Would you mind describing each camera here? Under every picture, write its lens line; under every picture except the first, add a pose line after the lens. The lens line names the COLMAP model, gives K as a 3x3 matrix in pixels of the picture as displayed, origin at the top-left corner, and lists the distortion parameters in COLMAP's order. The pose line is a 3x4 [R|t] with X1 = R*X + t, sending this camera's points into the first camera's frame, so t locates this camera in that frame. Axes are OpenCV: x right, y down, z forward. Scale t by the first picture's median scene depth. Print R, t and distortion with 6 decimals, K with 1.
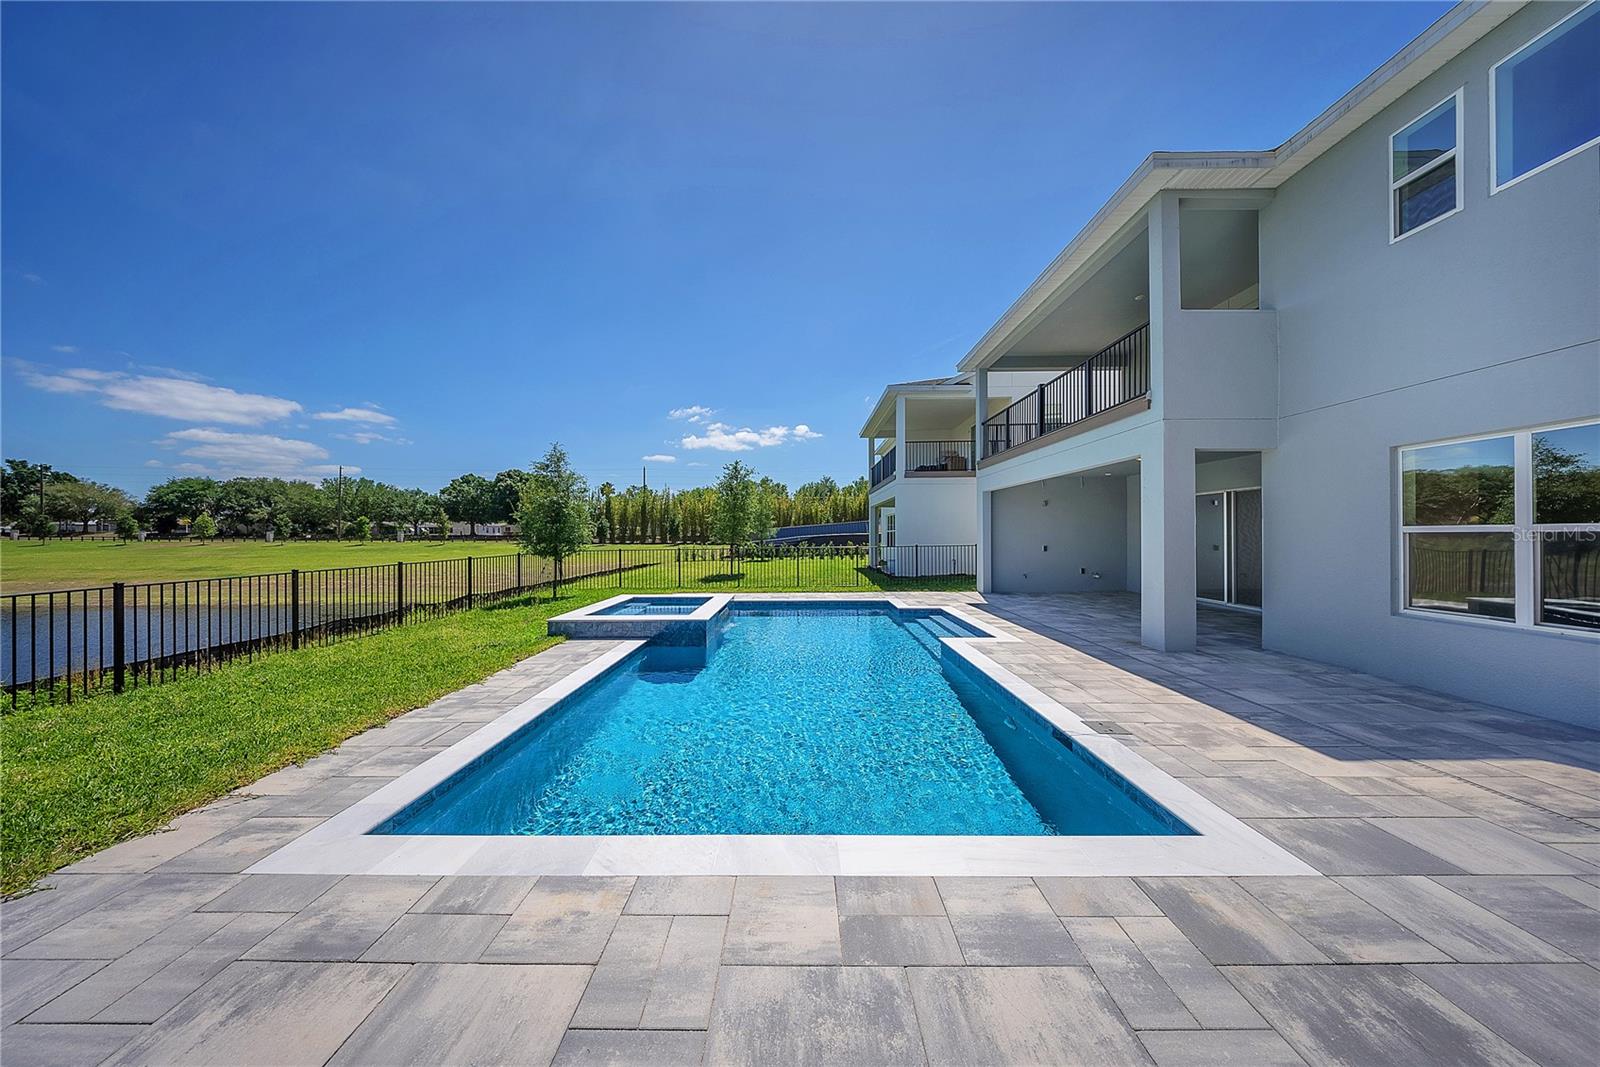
lens RADIAL K [[483.8, 0, 796.7], [0, 483.8, 540.3], [0, 0, 1]] dist [0.000814, -0.001287]
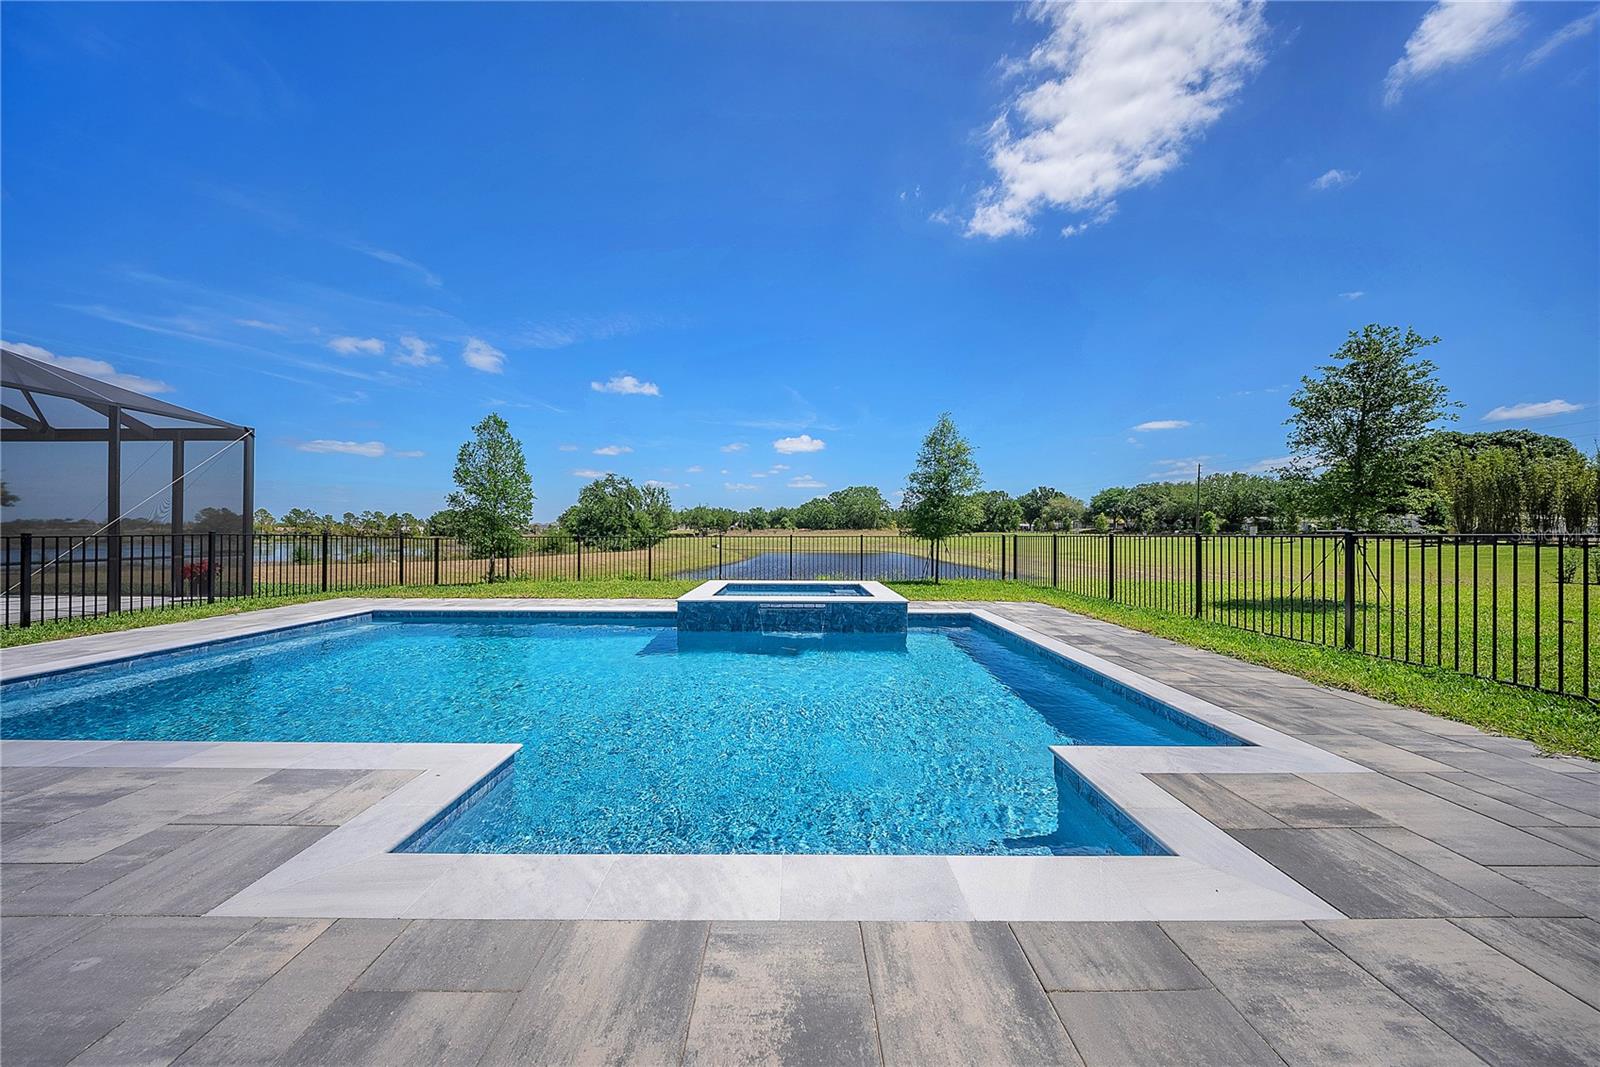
lens RADIAL K [[483.8, 0, 805.5], [0, 483.8, 530.4], [0, 0, 1]] dist [0.000814, -0.001287]
pose [[0.030875, -0.001642, -0.999522, 0.057975], [-0.015151, 0.999883, -0.002110, 0.003402], [0.999408, 0.015208, 0.030847, 0.108849]]
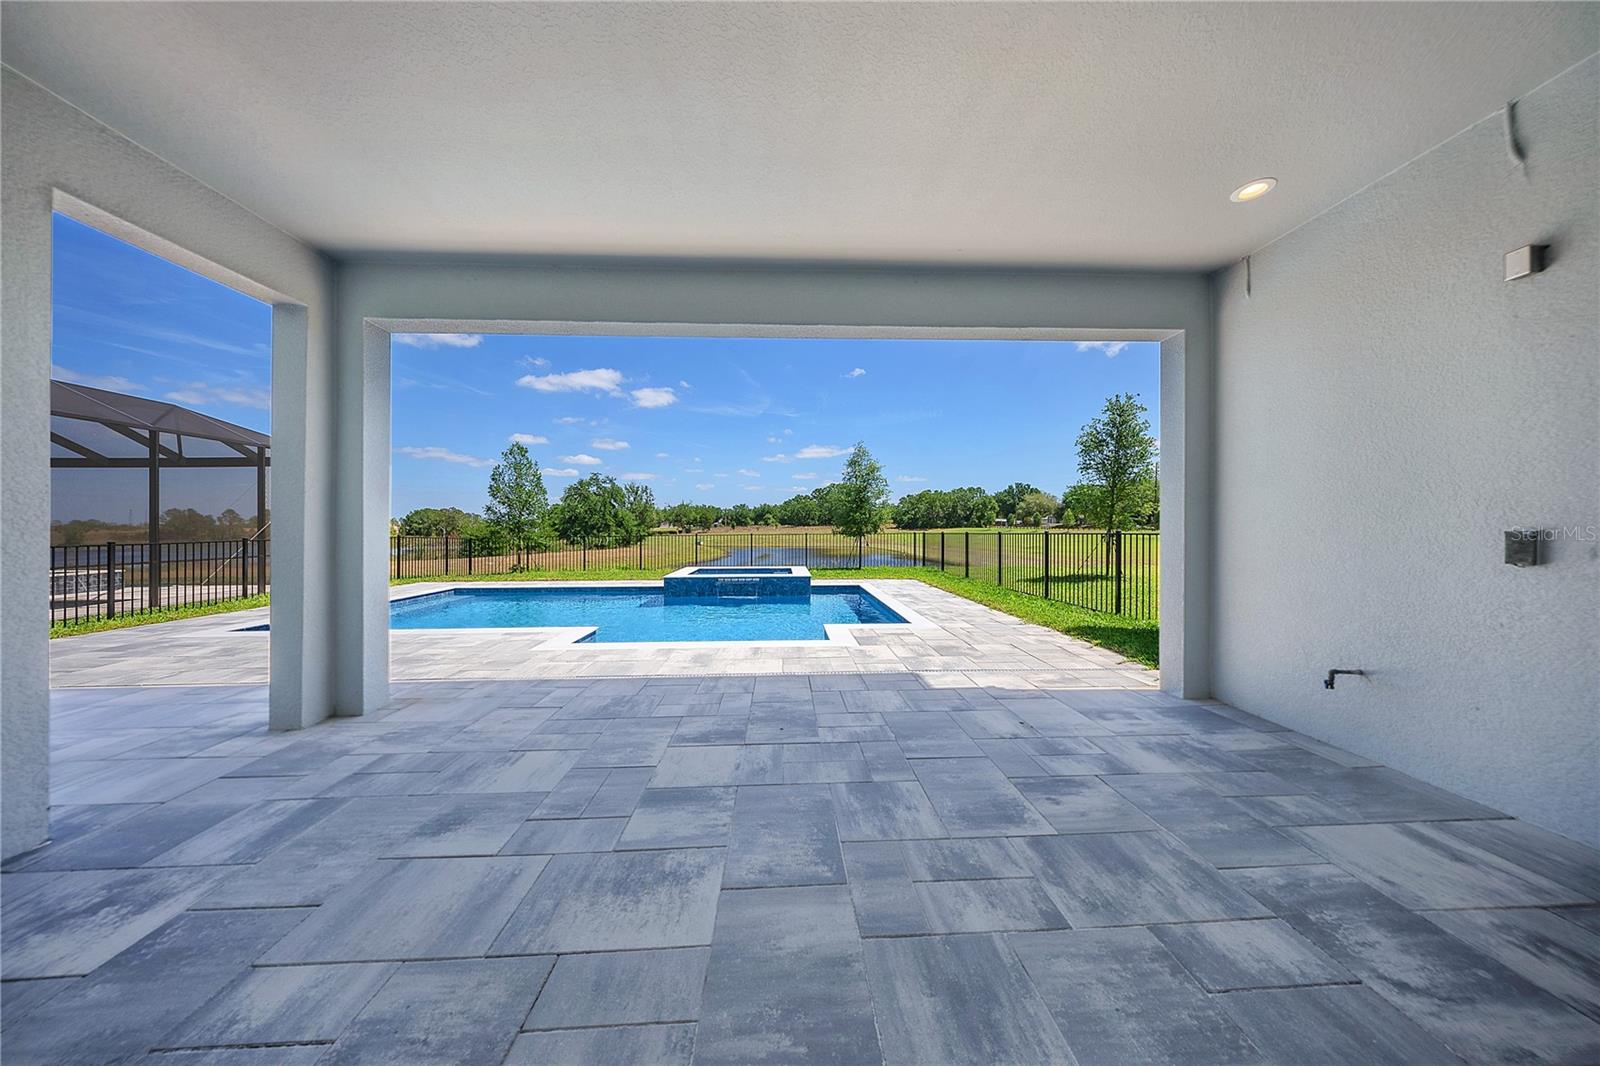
lens RADIAL K [[483.8, 0, 797.4], [0, 483.8, 524.4], [0, 0, 1]] dist [0.000814, -0.001287]
pose [[0.047347, -0.006682, -0.998856, 0.102997], [-0.007387, 0.999948, -0.007039, 0.002199], [0.998851, 0.007712, 0.047295, 0.118671]]
